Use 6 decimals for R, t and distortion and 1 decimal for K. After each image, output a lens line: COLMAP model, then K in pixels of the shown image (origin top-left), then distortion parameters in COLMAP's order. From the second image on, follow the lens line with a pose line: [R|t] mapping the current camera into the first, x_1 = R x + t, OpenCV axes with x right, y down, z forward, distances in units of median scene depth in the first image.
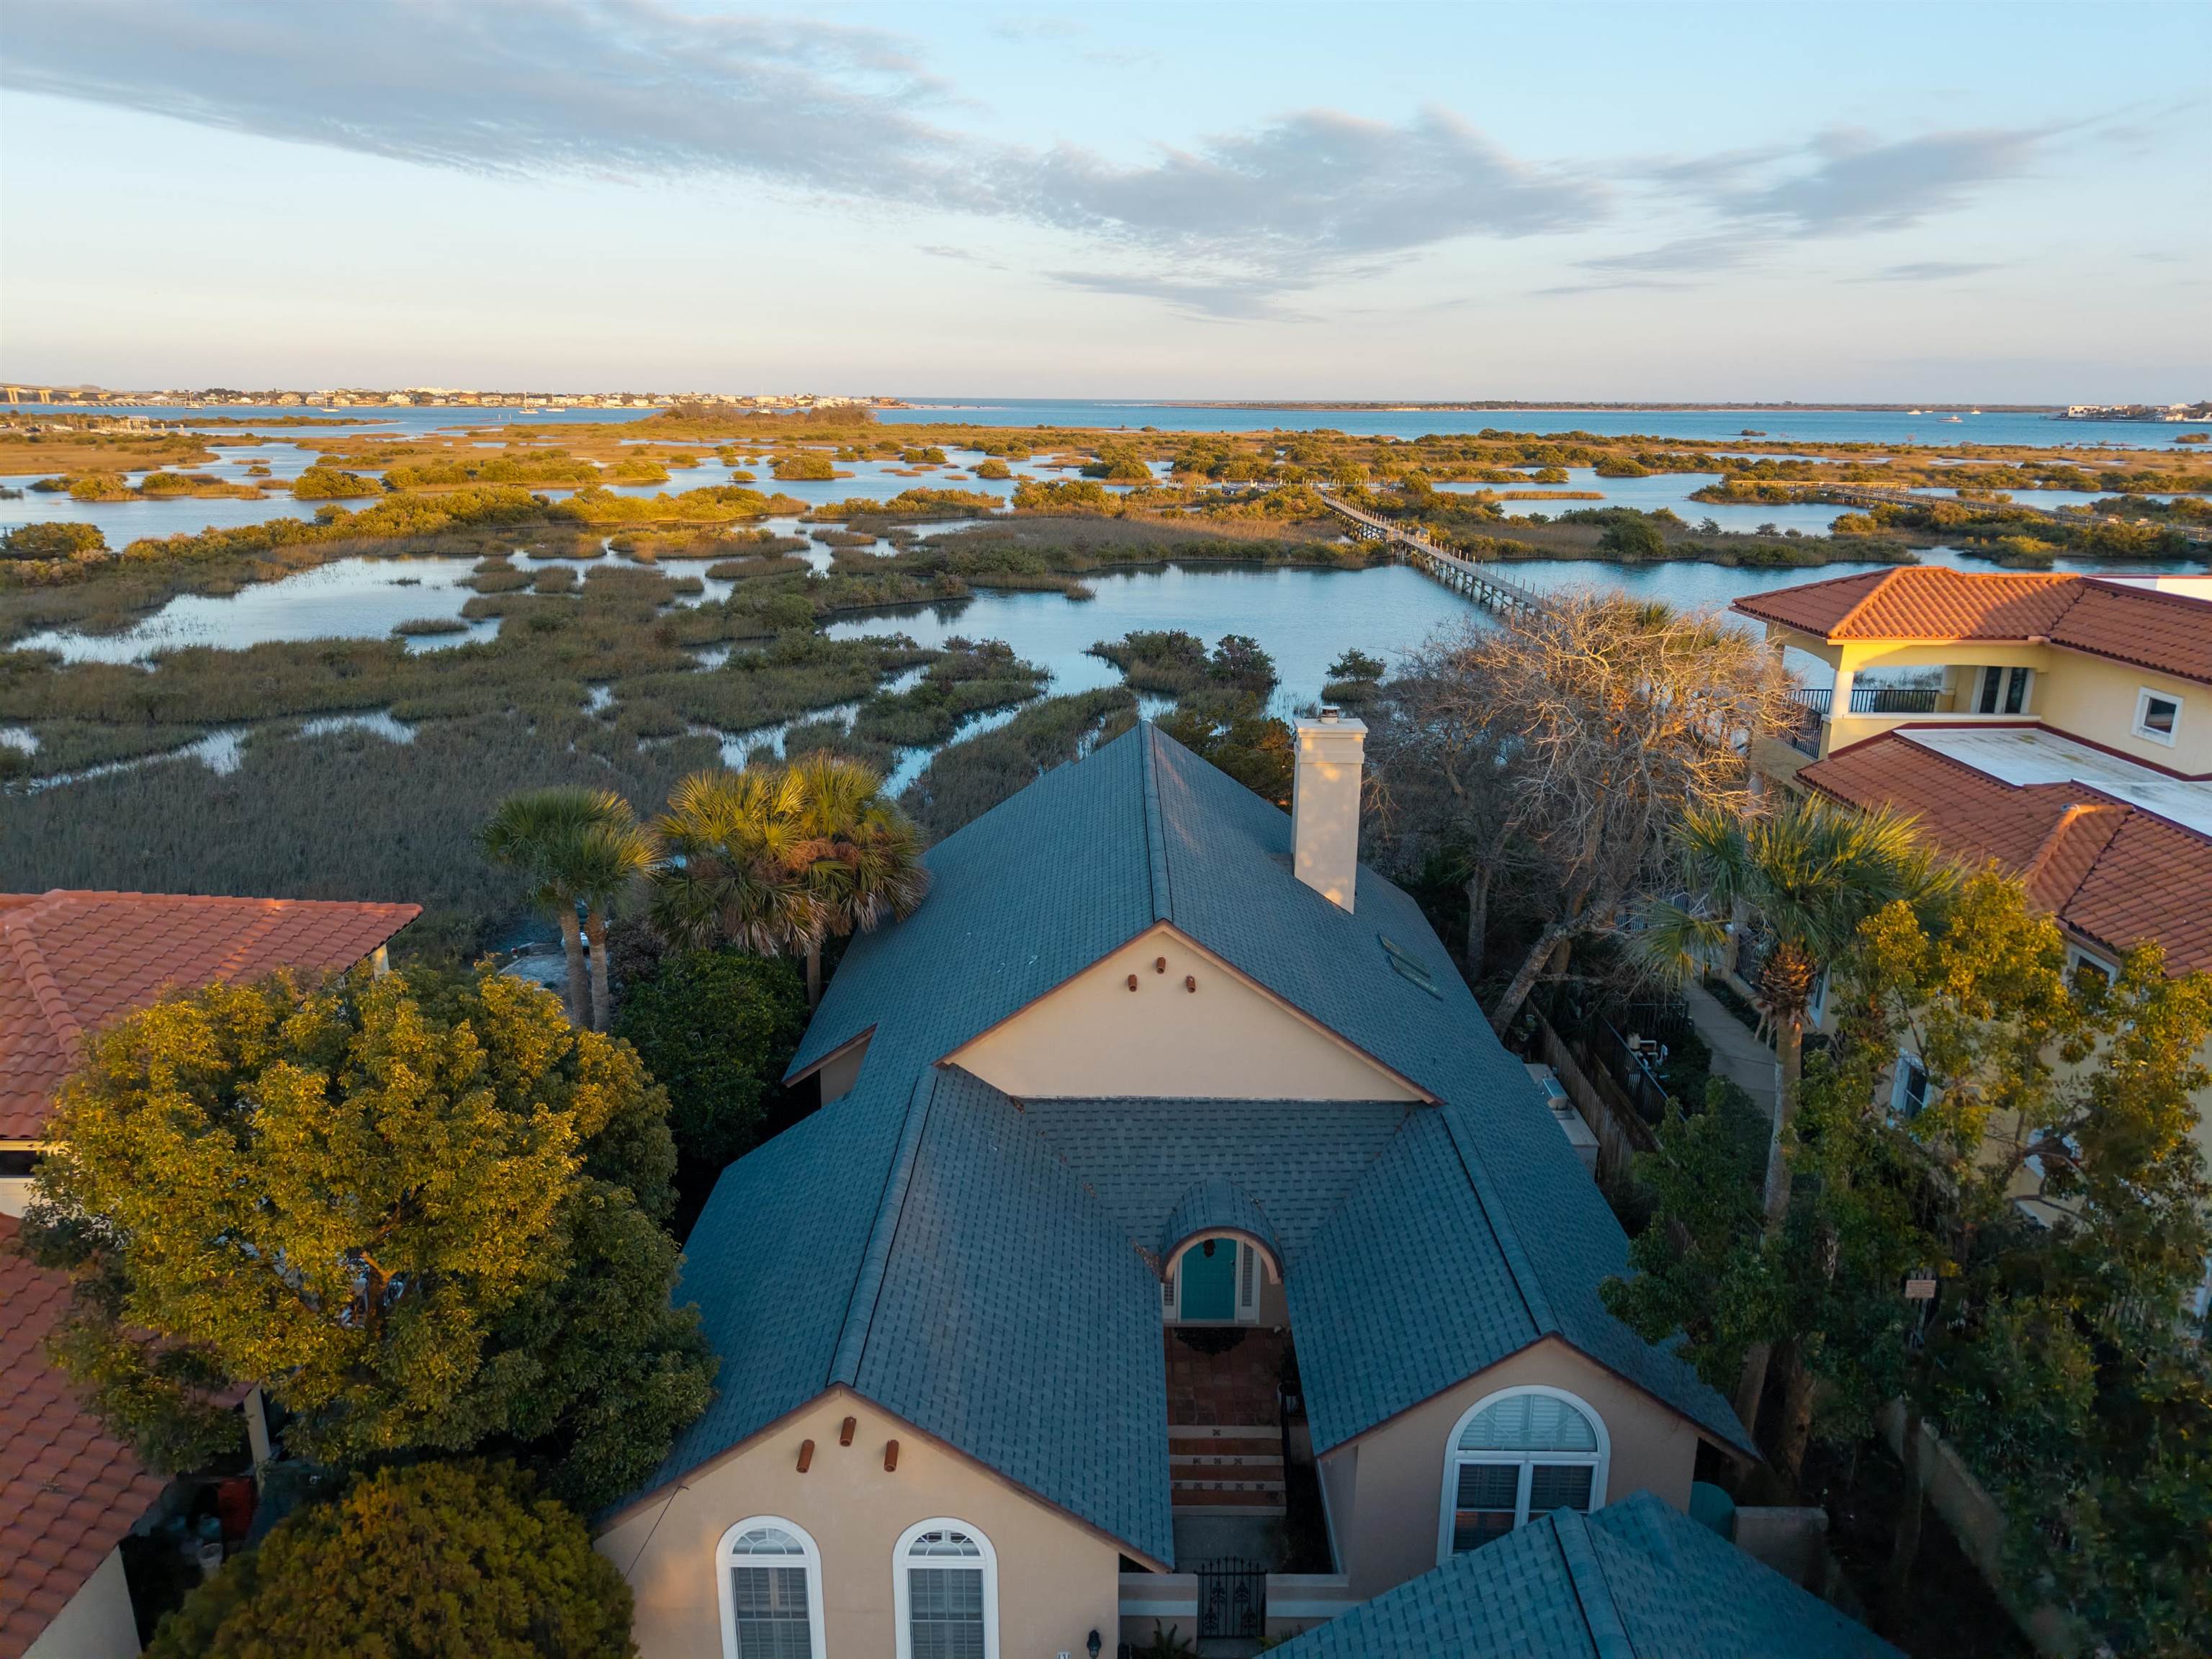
lens RADIAL K [[1510.1, 0, 1106.0], [0, 1510.1, 829.5], [0, 0, 1]] dist [0.053133, -0.067836]
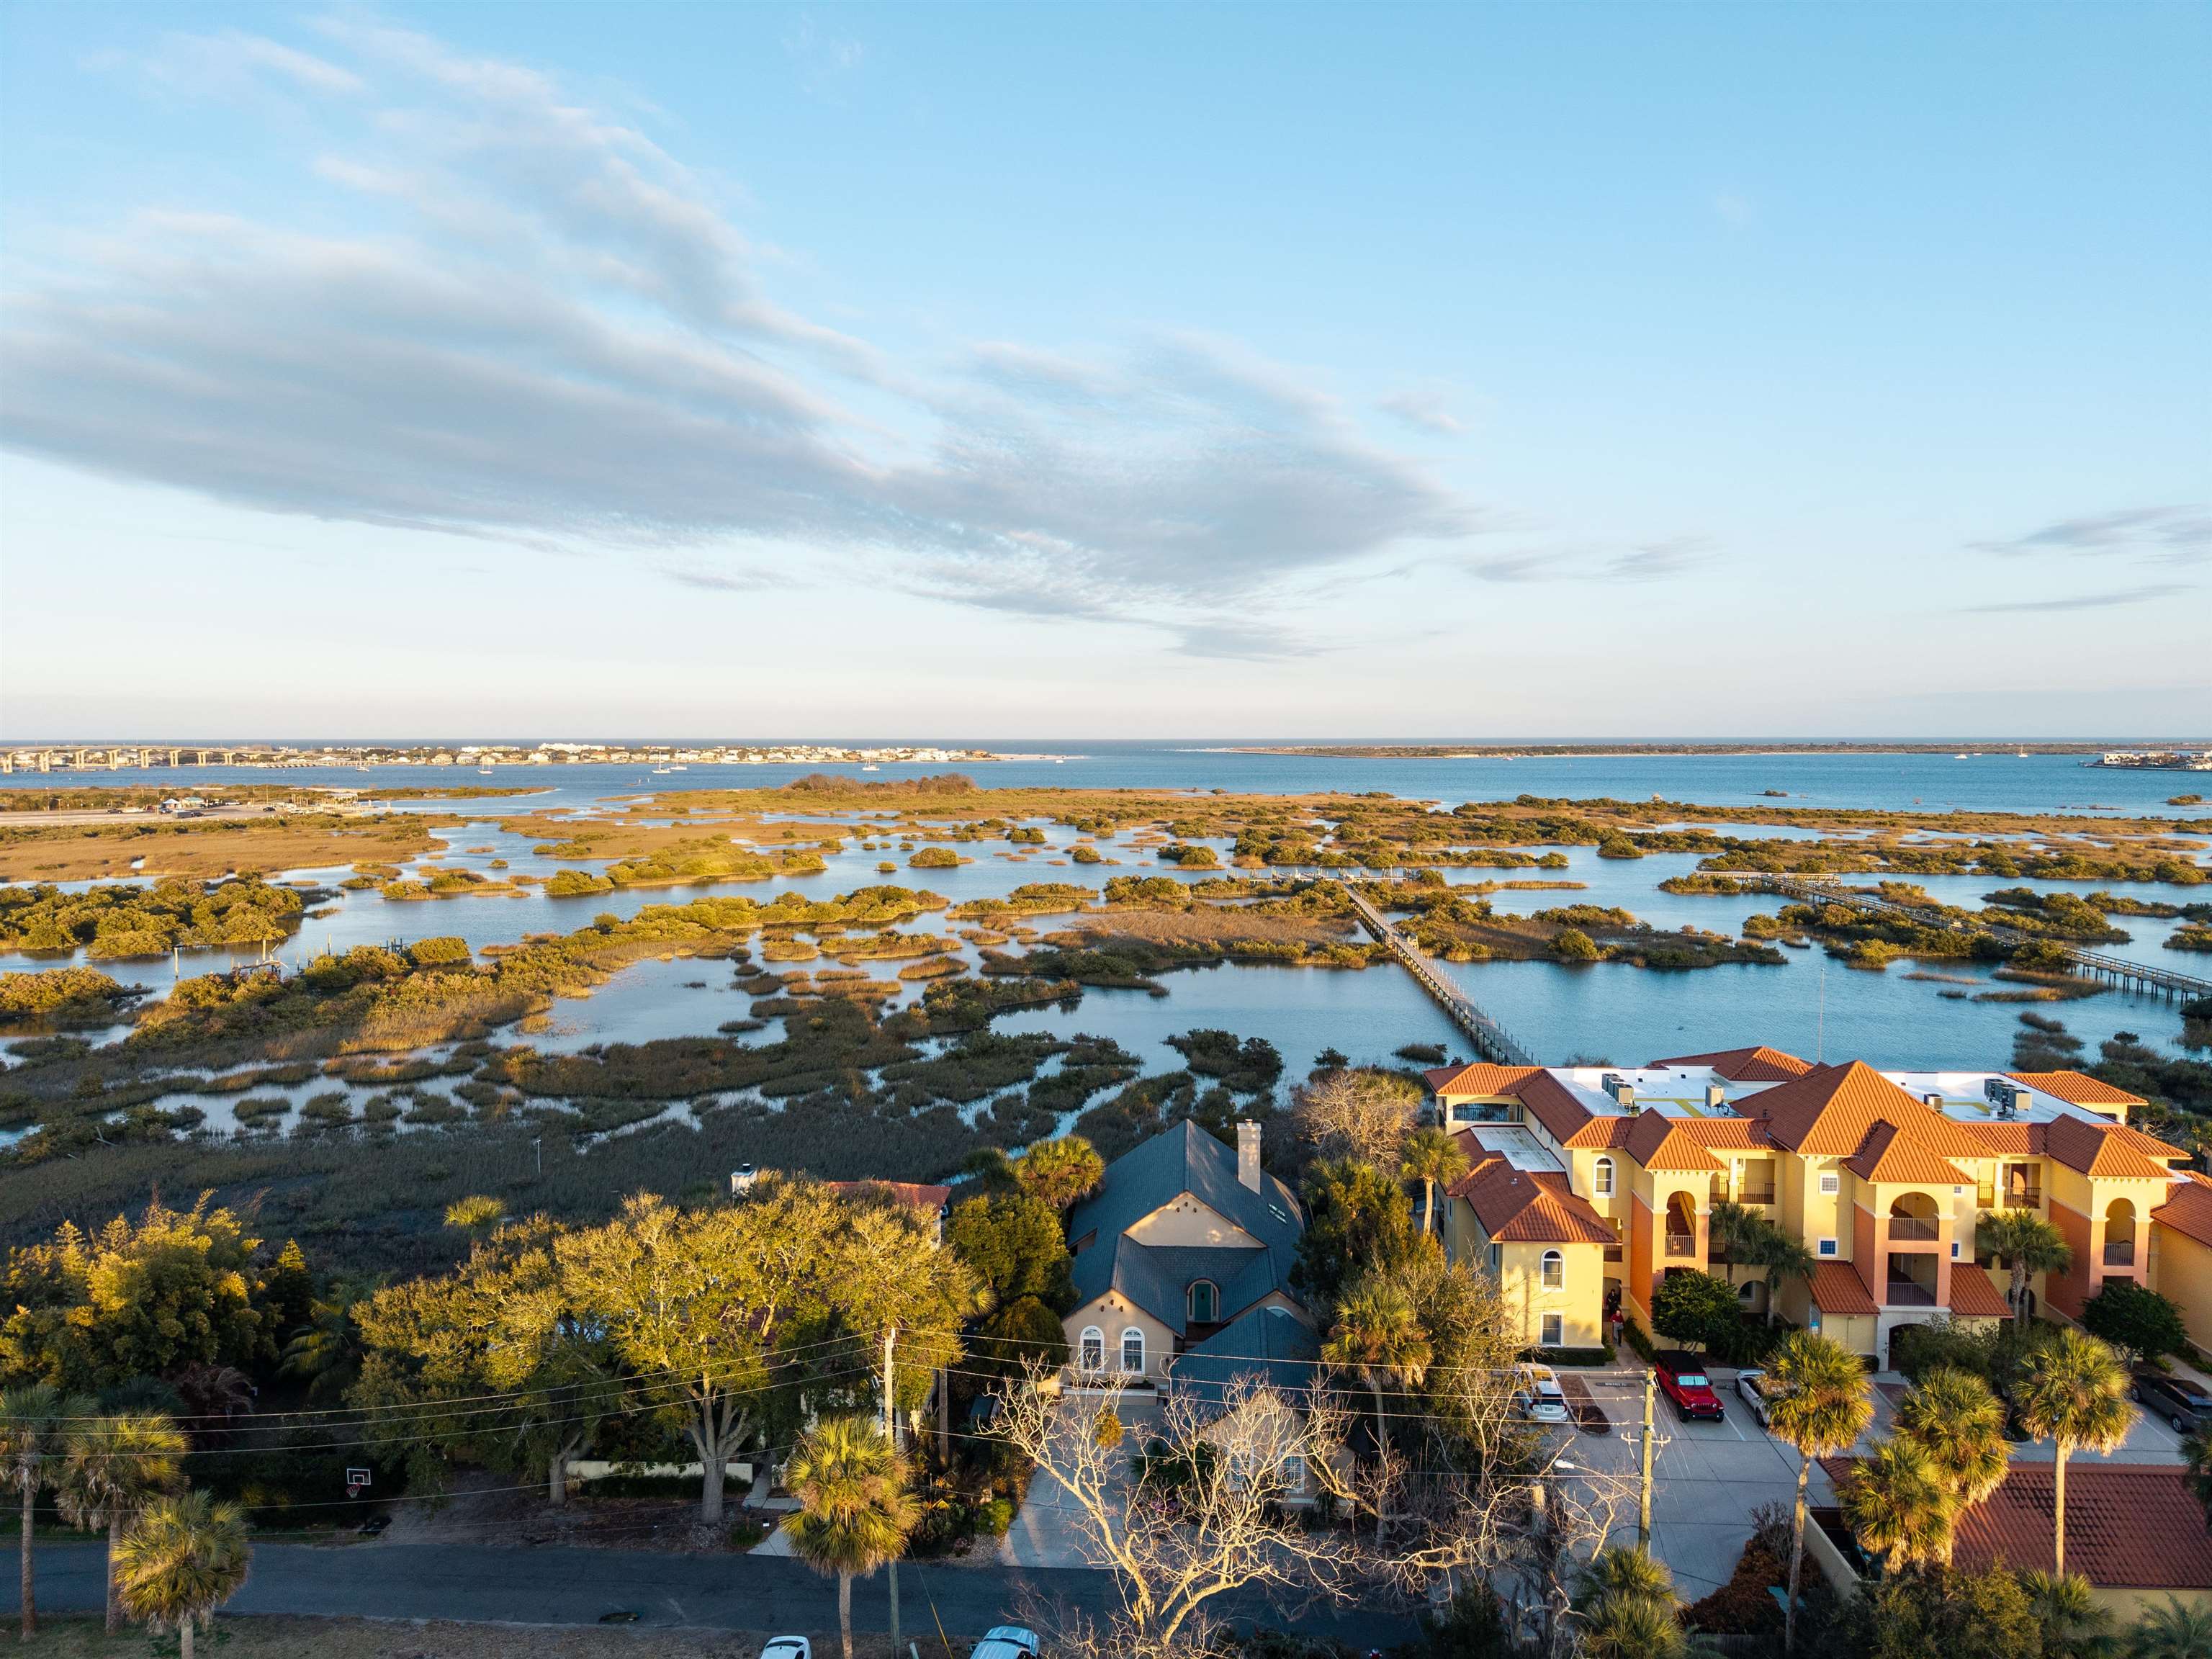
lens RADIAL K [[1510.1, 0, 1106.0], [0, 1510.1, 829.5], [0, 0, 1]] dist [0.053133, -0.067836]
pose [[0.998743, -0.003349, -0.050016, 0.004696], [-0.007375, 0.977088, -0.212707, -0.000840], [0.049582, 0.212808, 0.975835, -0.417582]]
